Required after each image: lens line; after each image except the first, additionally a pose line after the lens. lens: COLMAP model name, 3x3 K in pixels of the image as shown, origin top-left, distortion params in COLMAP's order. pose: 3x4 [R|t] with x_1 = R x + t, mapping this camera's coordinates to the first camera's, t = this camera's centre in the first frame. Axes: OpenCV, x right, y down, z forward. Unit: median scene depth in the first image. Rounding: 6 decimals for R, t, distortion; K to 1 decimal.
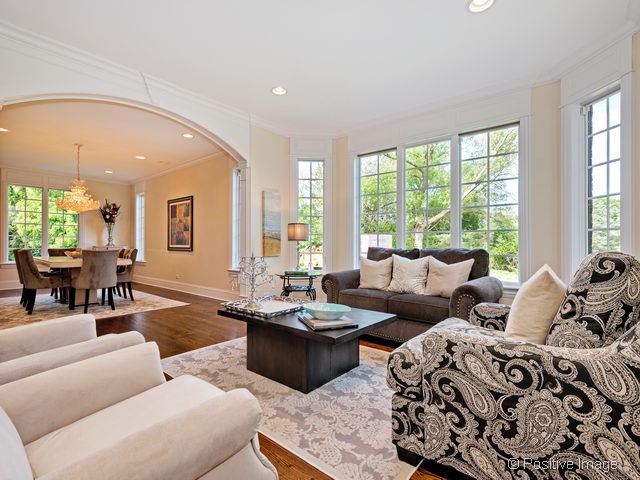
lens RADIAL K [[327.2, 0, 320.0], [0, 327.2, 240.0], [0, 0, 1]] dist [-0.002626, -0.002591]
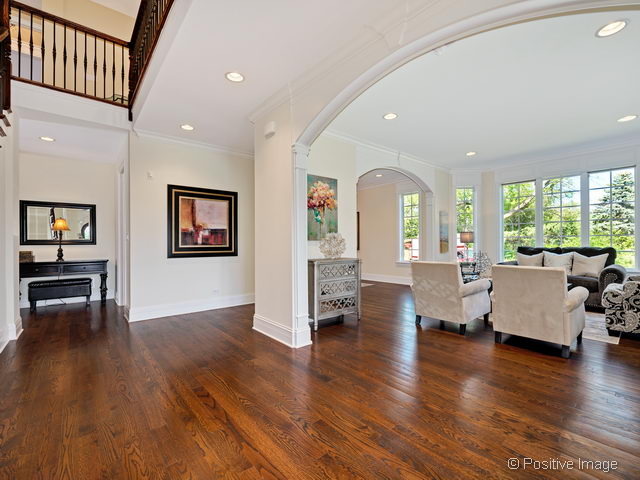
lens RADIAL K [[299.4, 0, 320.0], [0, 299.4, 240.0], [0, 0, 1]] dist [-0.020322, -0.000129]
pose [[0.982948, -0.014317, -0.183327, -0.617545], [0.014813, 0.999889, 0.001336, -0.029567], [0.183287, -0.004029, 0.983051, -0.643995]]
